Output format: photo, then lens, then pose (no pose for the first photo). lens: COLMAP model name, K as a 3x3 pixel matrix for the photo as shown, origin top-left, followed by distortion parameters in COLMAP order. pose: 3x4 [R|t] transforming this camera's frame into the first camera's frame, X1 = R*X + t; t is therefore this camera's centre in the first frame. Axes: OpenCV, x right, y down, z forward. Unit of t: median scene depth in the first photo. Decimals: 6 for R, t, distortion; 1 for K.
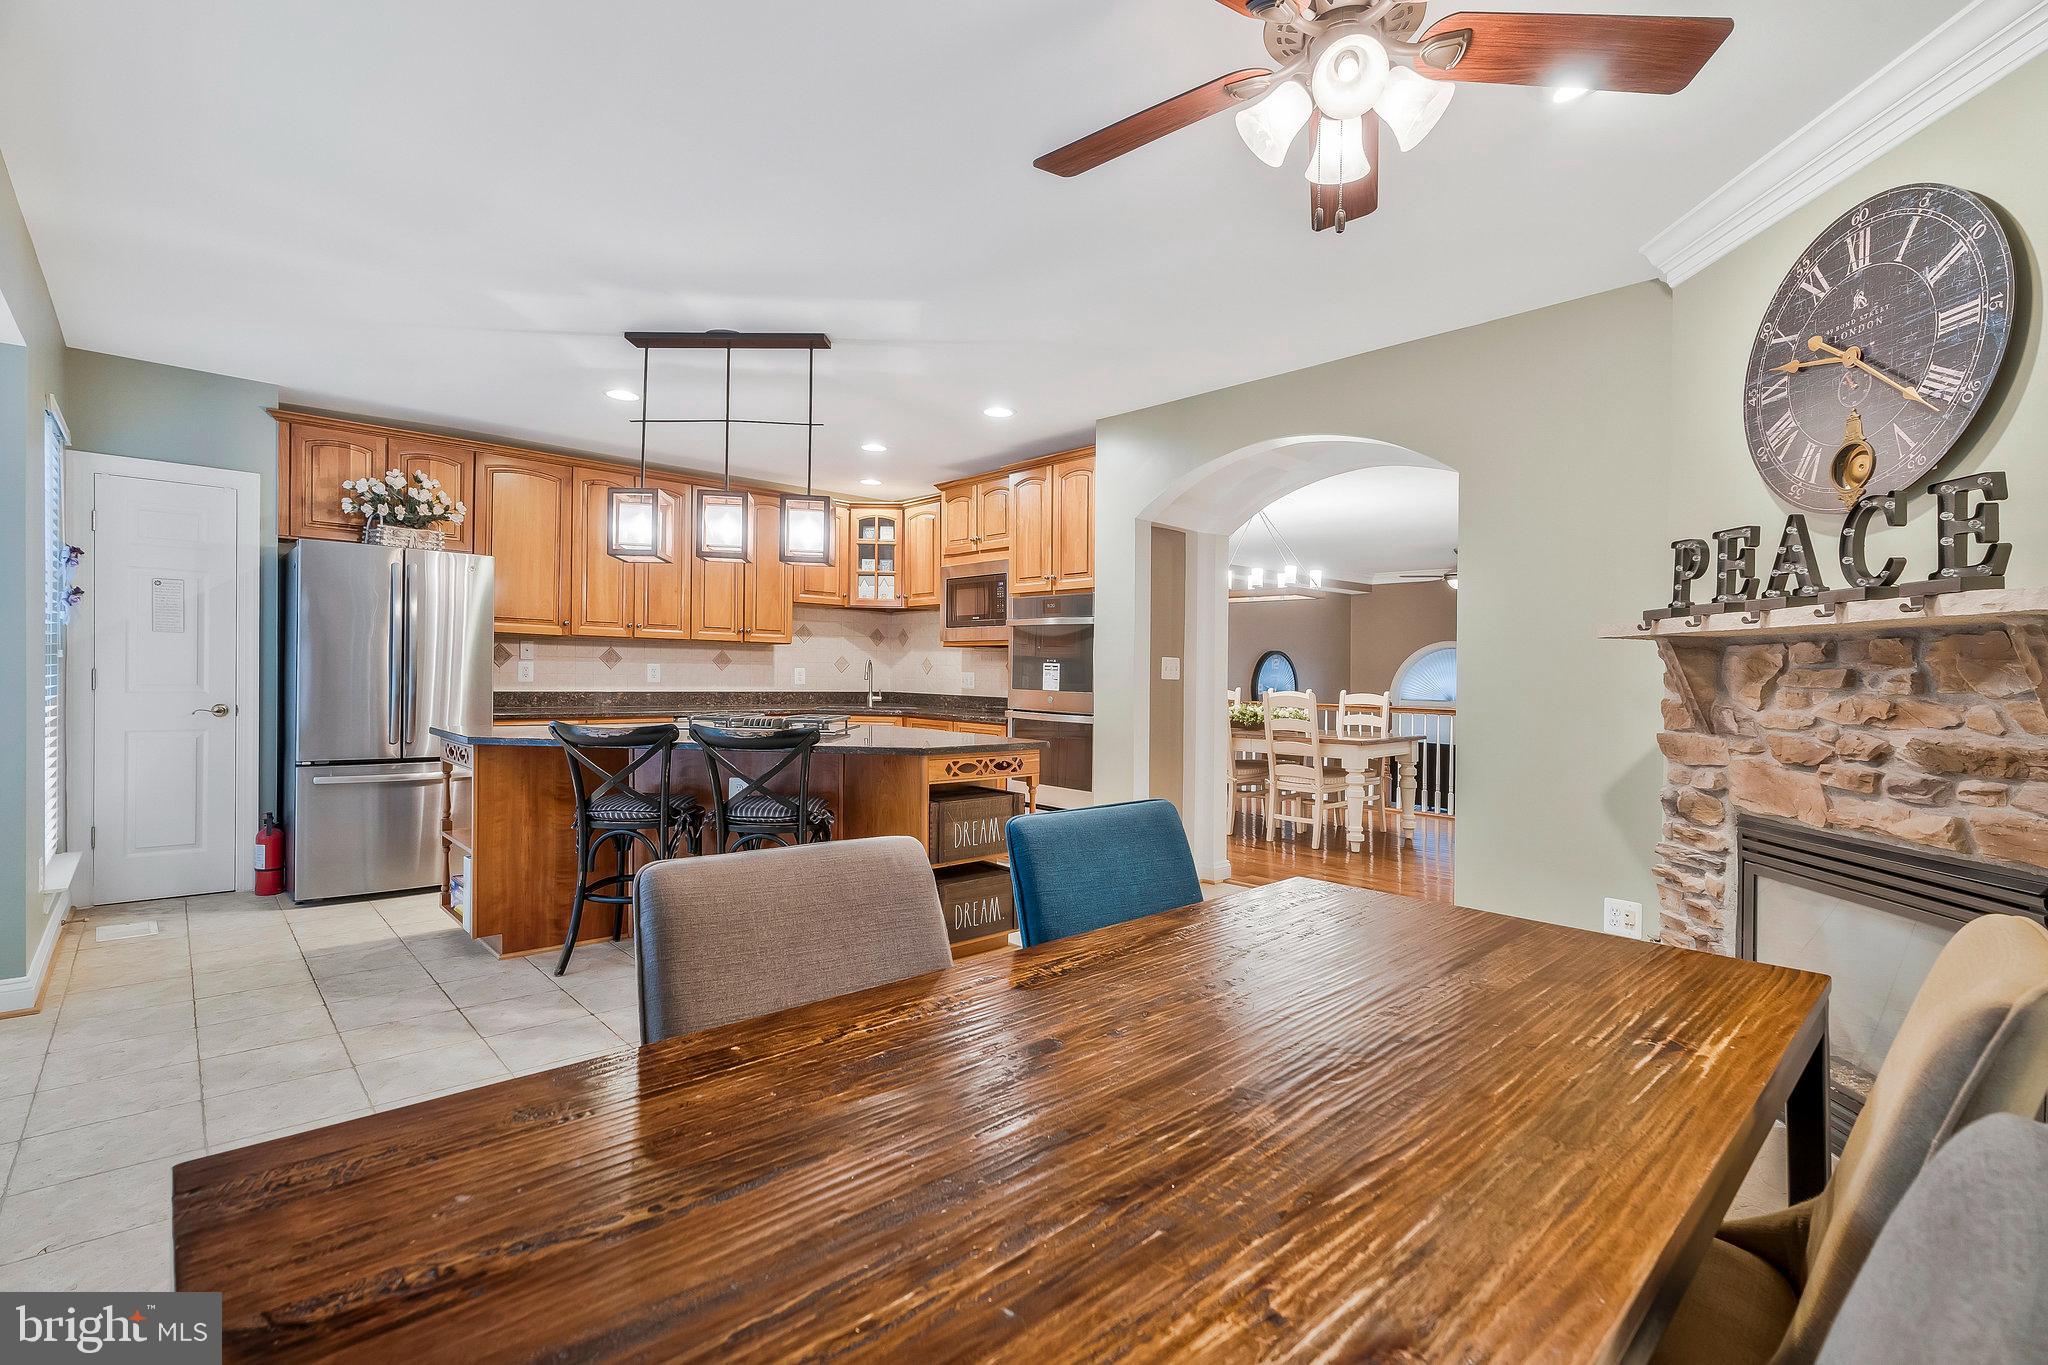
lens RADIAL K [[932.1, 0, 1026.2], [0, 932.1, 683.8], [0, 0, 1]] dist [0.002851, 0.000804]
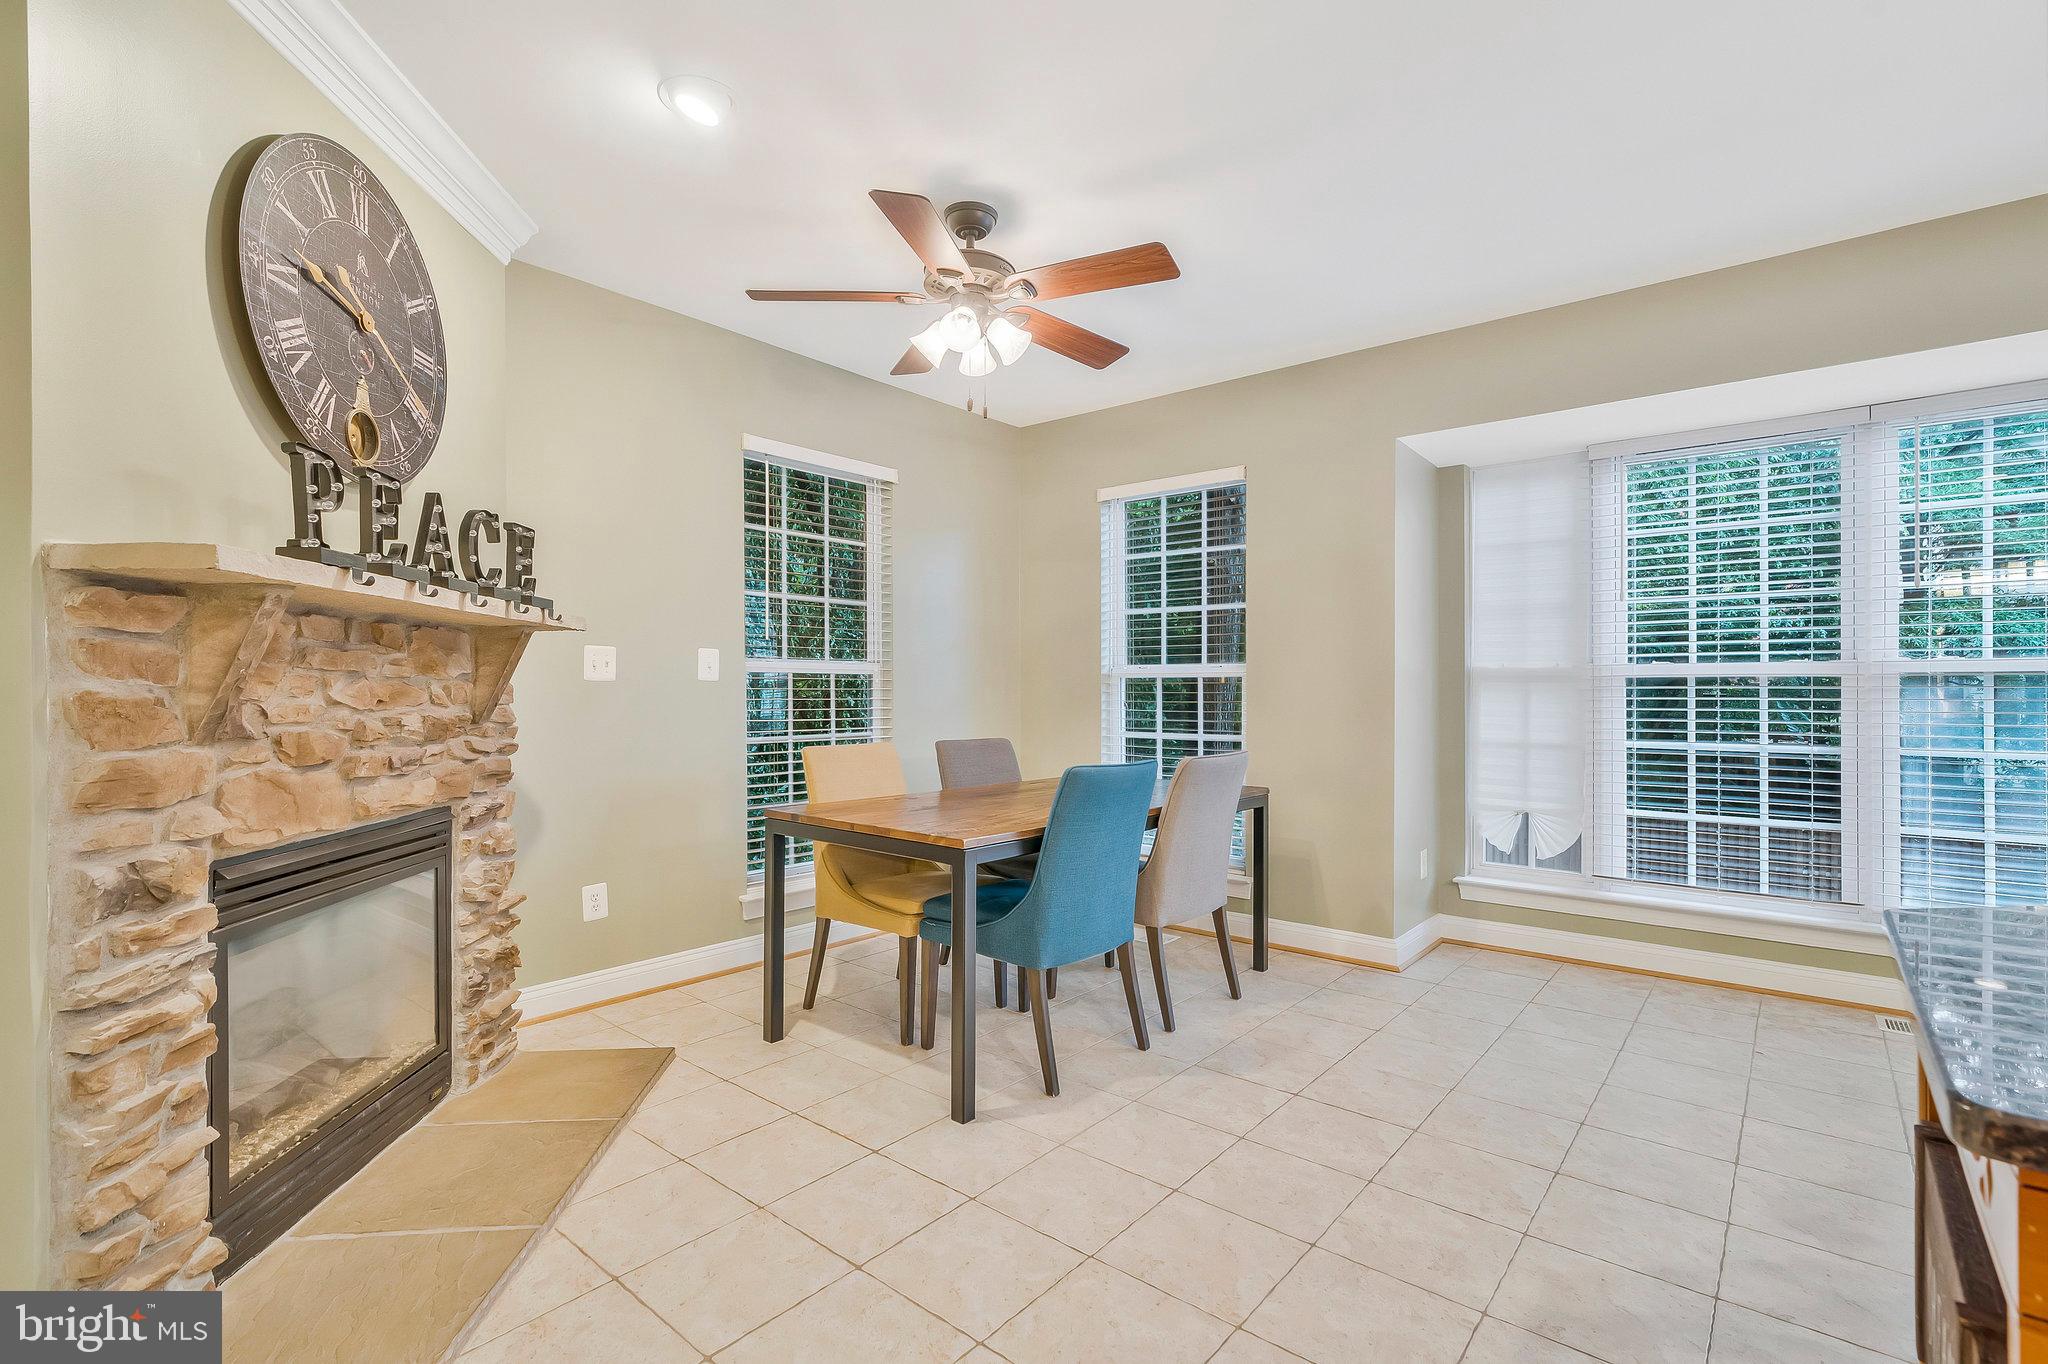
lens RADIAL K [[936.9, 0, 1032.1], [0, 936.9, 688.6], [0, 0, 1]] dist [-0.002118, 0.000346]
pose [[-0.990801, -0.020515, -0.133765, 0.150005], [-0.021905, 0.999720, 0.008931, -0.000378], [0.133545, 0.011779, -0.990973, 0.903315]]
